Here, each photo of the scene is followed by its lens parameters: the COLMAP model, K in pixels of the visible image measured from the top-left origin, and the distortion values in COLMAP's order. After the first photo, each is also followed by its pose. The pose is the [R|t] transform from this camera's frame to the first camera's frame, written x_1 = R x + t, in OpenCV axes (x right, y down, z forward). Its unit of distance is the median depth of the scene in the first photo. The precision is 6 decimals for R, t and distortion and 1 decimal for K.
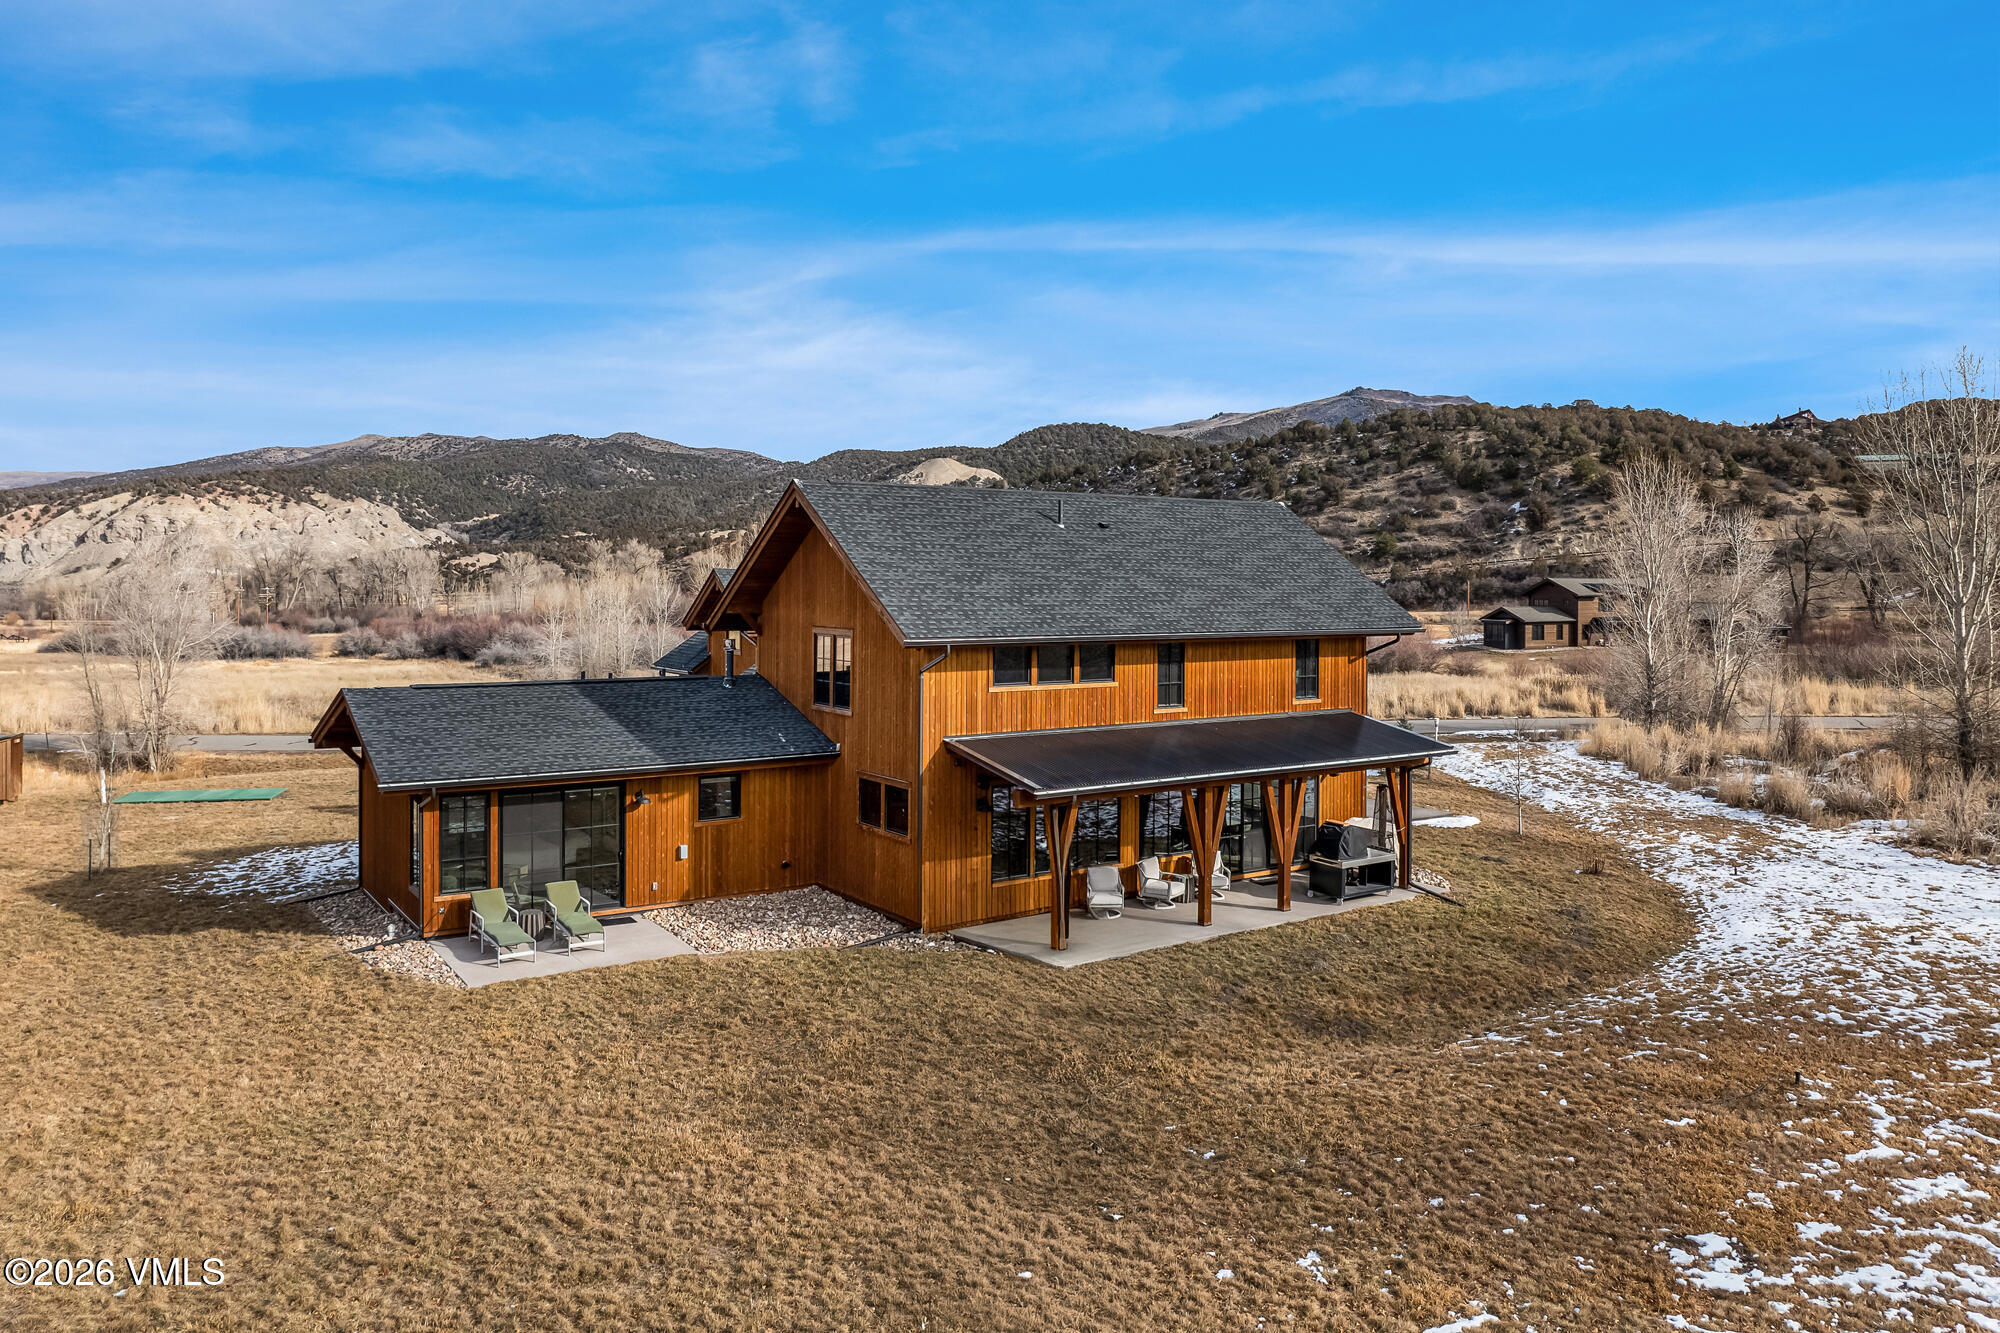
lens RADIAL K [[1401.3, 0, 1006.8], [0, 1401.3, 591.3], [0, 0, 1]] dist [-0.040860, 0.004986]
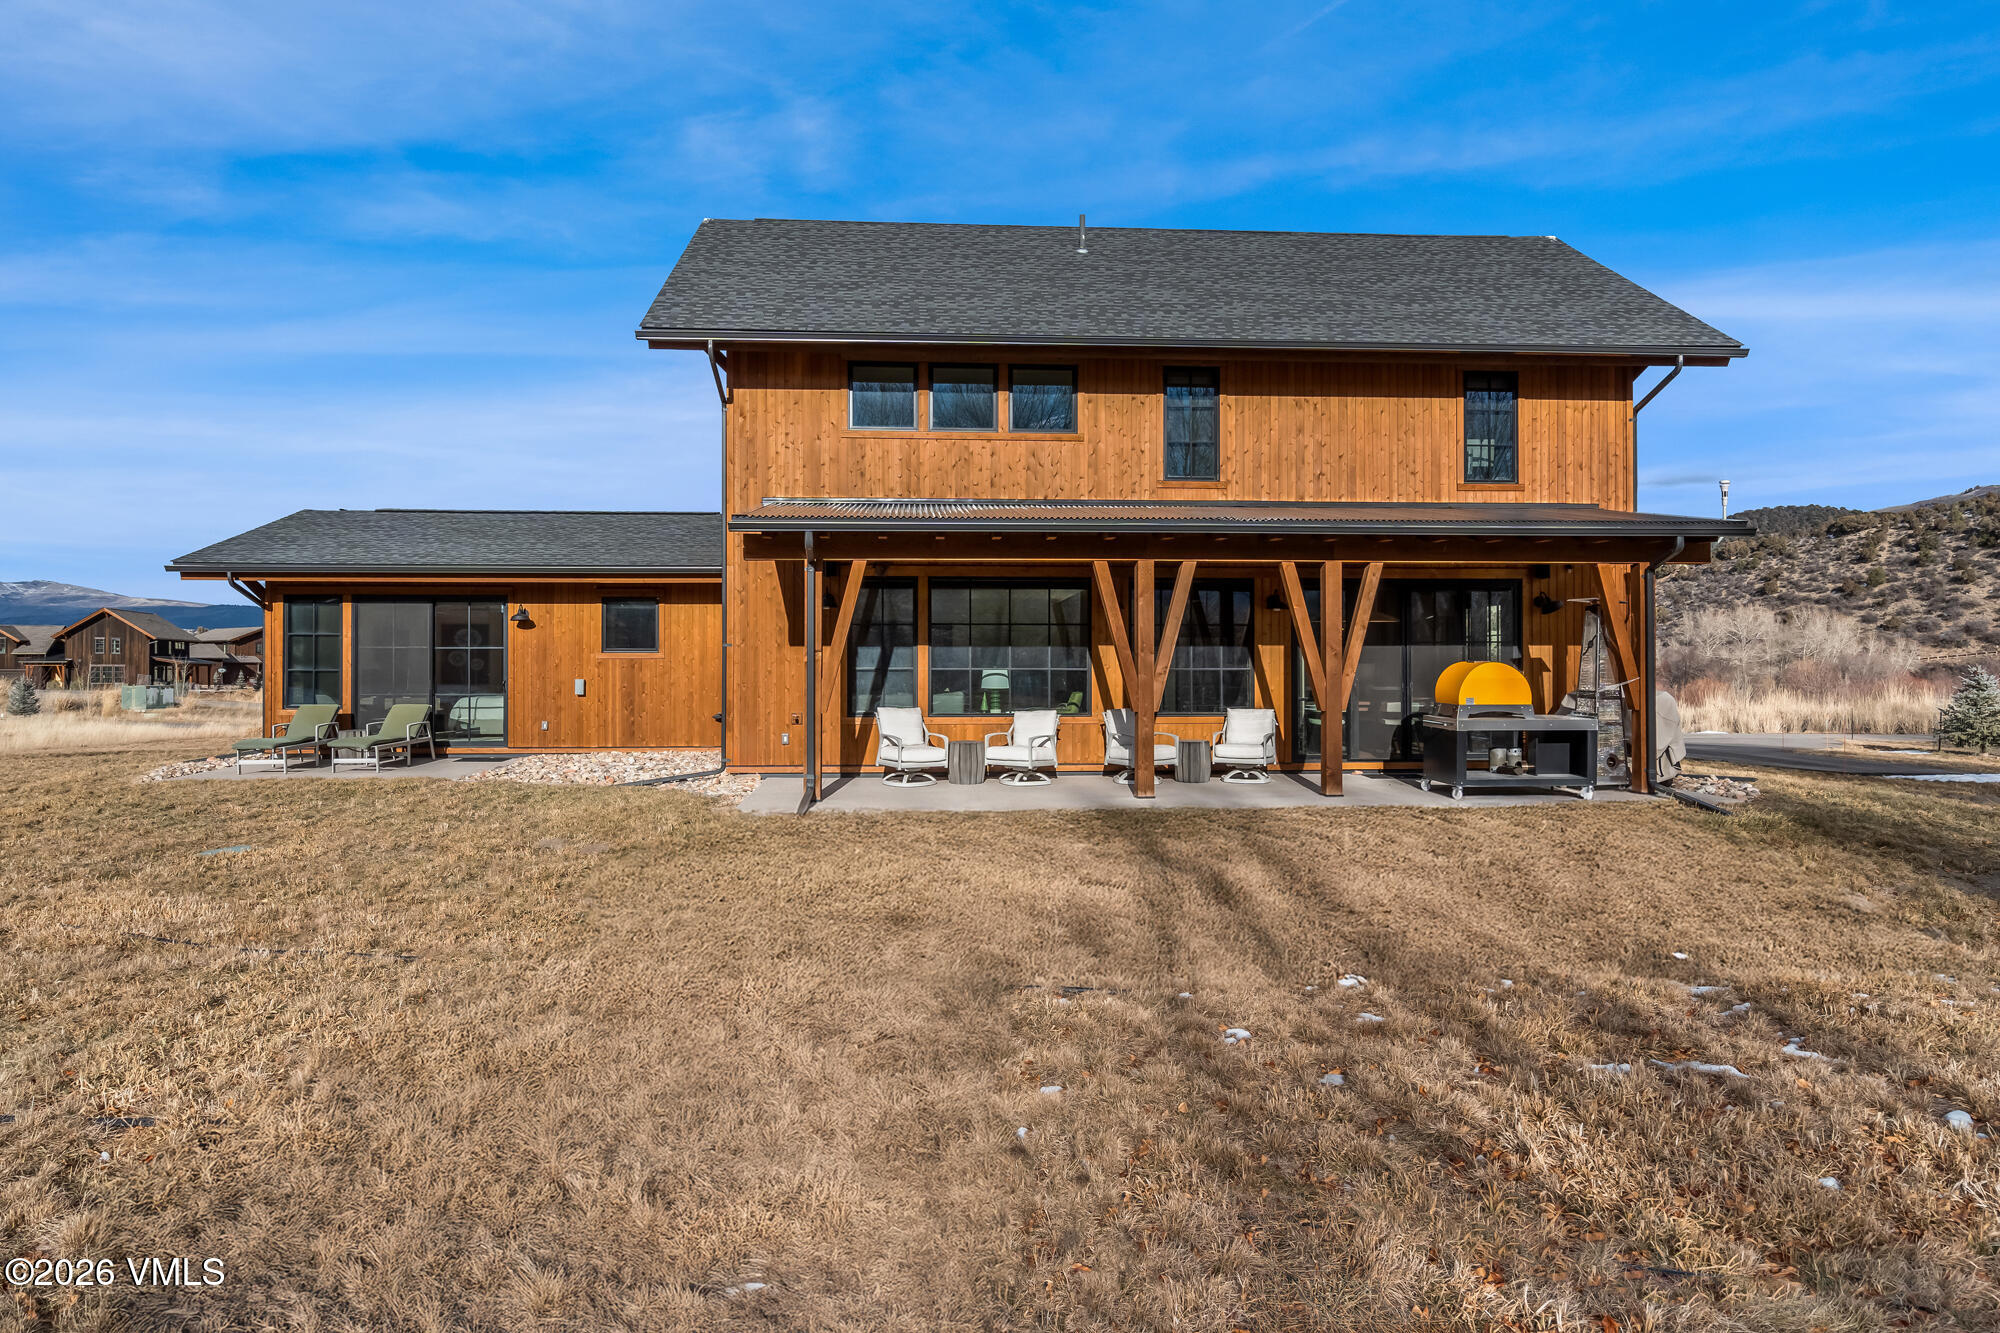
lens RADIAL K [[1195.6, 0, 1000.7], [0, 1195.6, 674.5], [0, 0, 1]] dist [0.004411, 0.000798]
pose [[0.860262, -0.007822, -0.509793, 0.324816], [0.002604, 0.999937, -0.010948, 0.180625], [0.509846, 0.008091, 0.860228, 0.505430]]
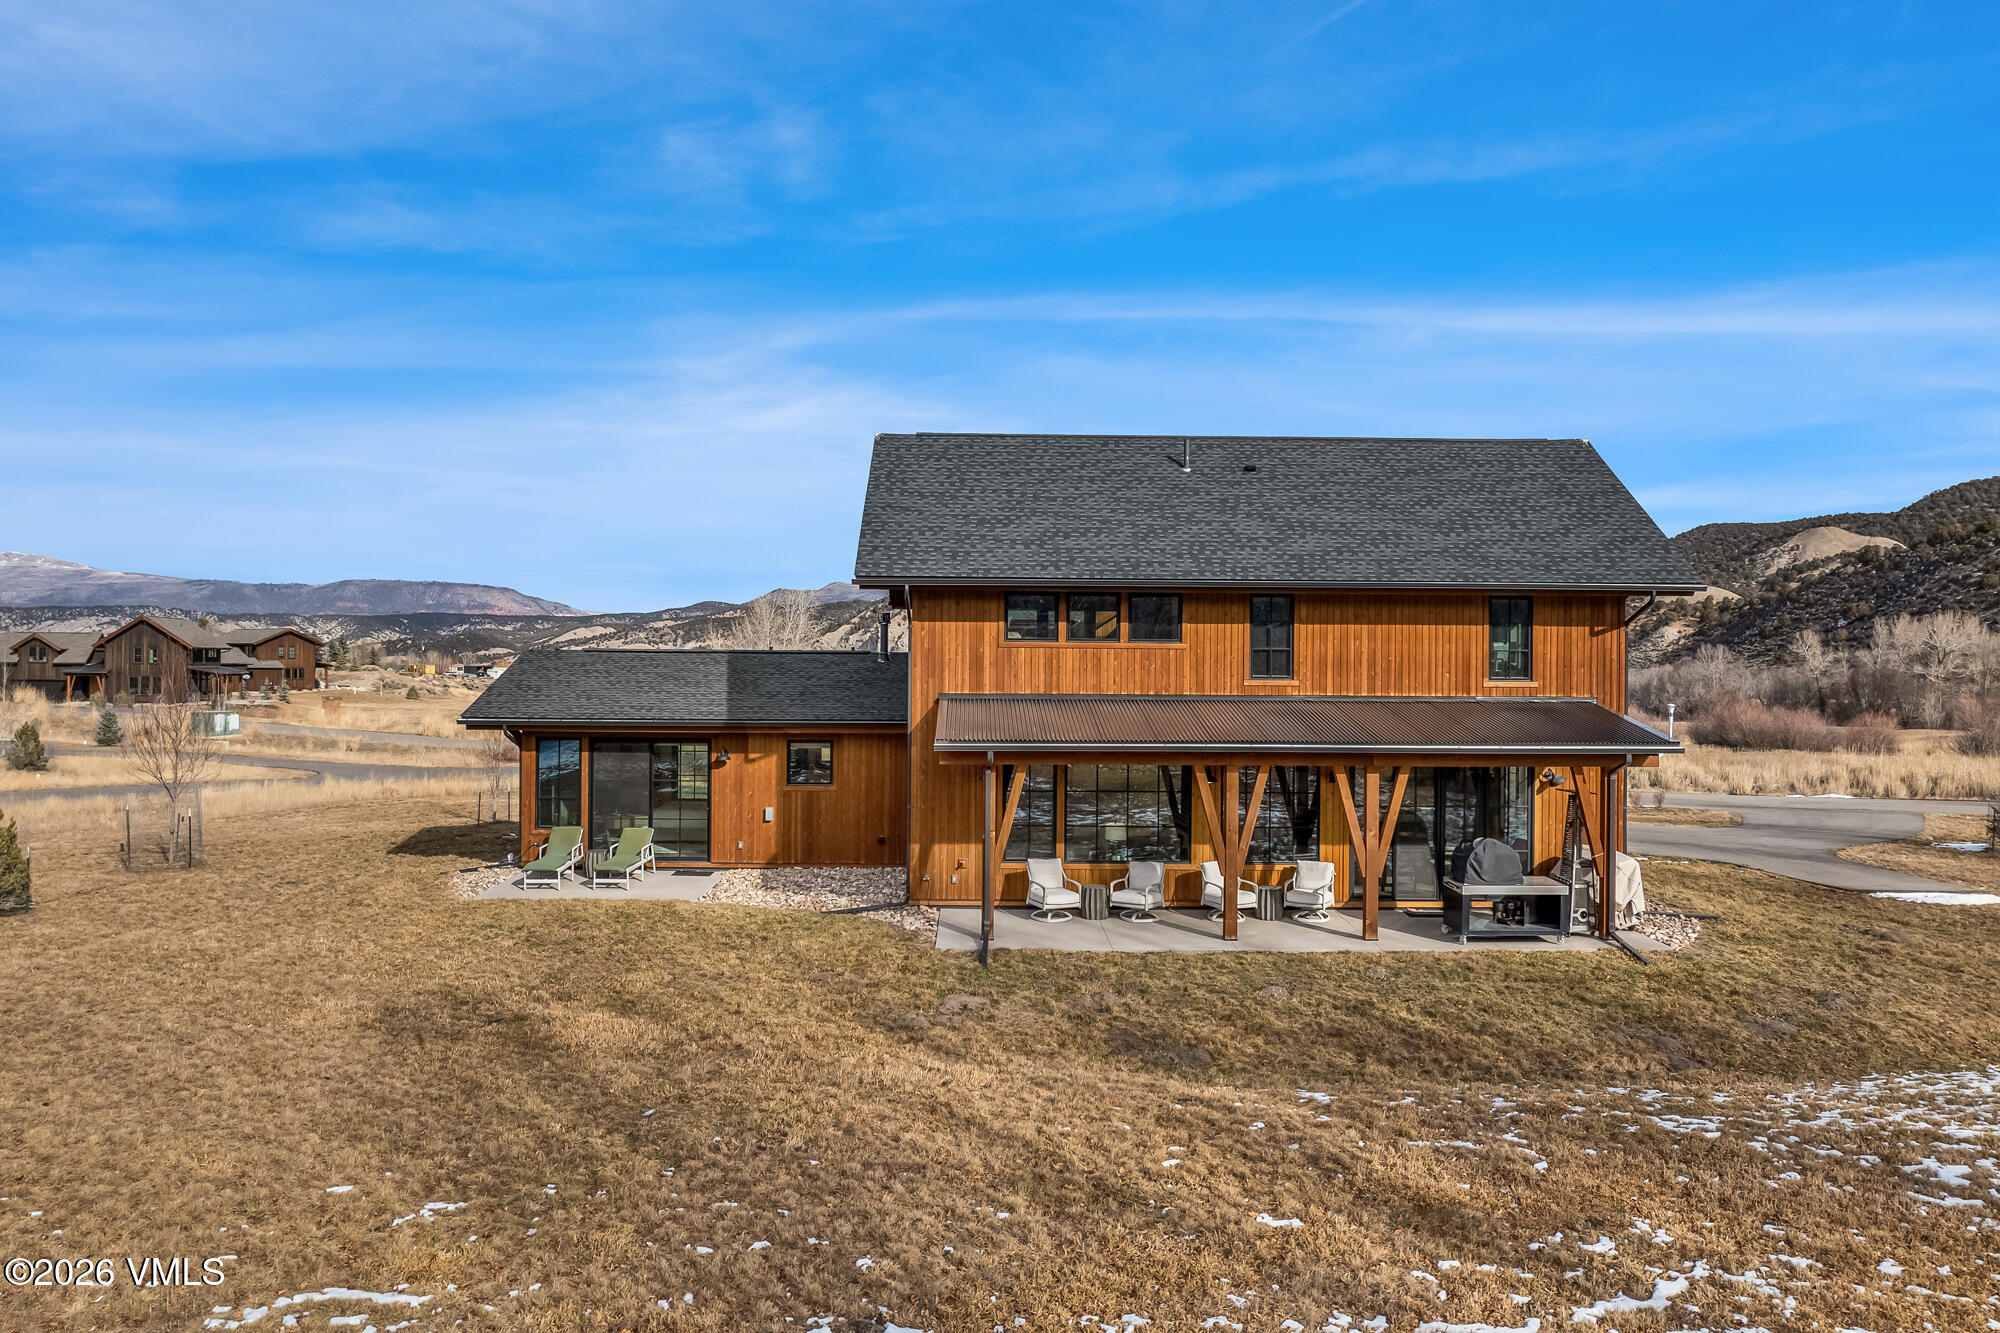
lens RADIAL K [[1413.1, 0, 1000.0], [0, 1413.1, 666.5], [0, 0, 1]] dist [-0.036805, 0.007659]
pose [[0.830168, -0.000448, -0.557513, 0.450983], [-0.005961, 0.999935, -0.009679, 0.086525], [0.557481, 0.011359, 0.830112, 0.244533]]
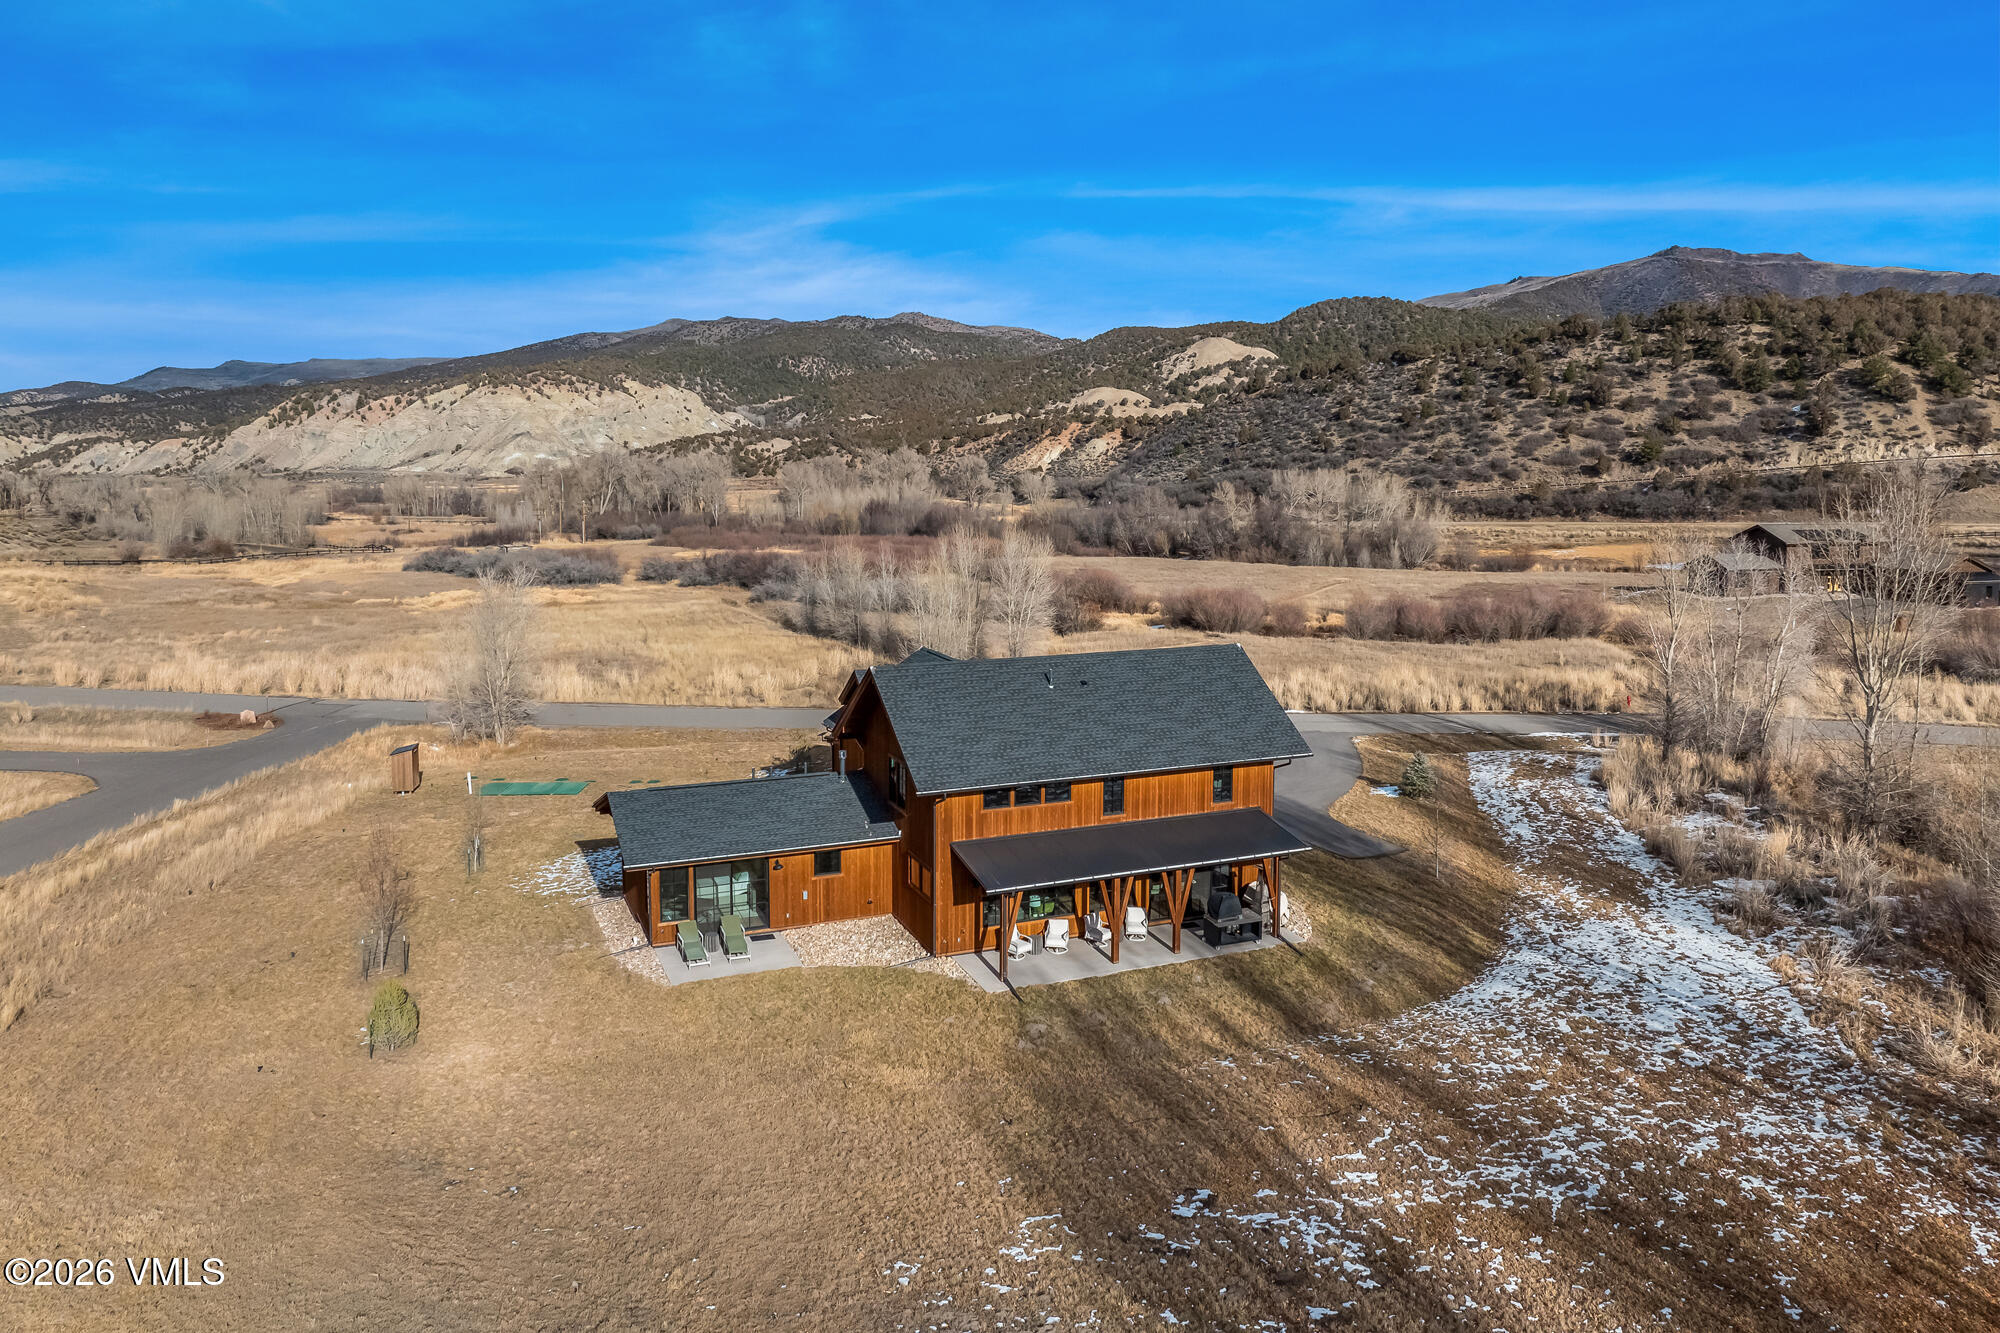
lens RADIAL K [[1401.3, 0, 1006.8], [0, 1401.3, 591.3], [0, 0, 1]] dist [-0.040860, 0.004986]
pose [[0.980015, 0.014135, -0.198422, 0.309720], [0.004093, 0.995828, 0.091154, -0.305565], [0.198883, -0.090145, 0.975869, -0.501143]]
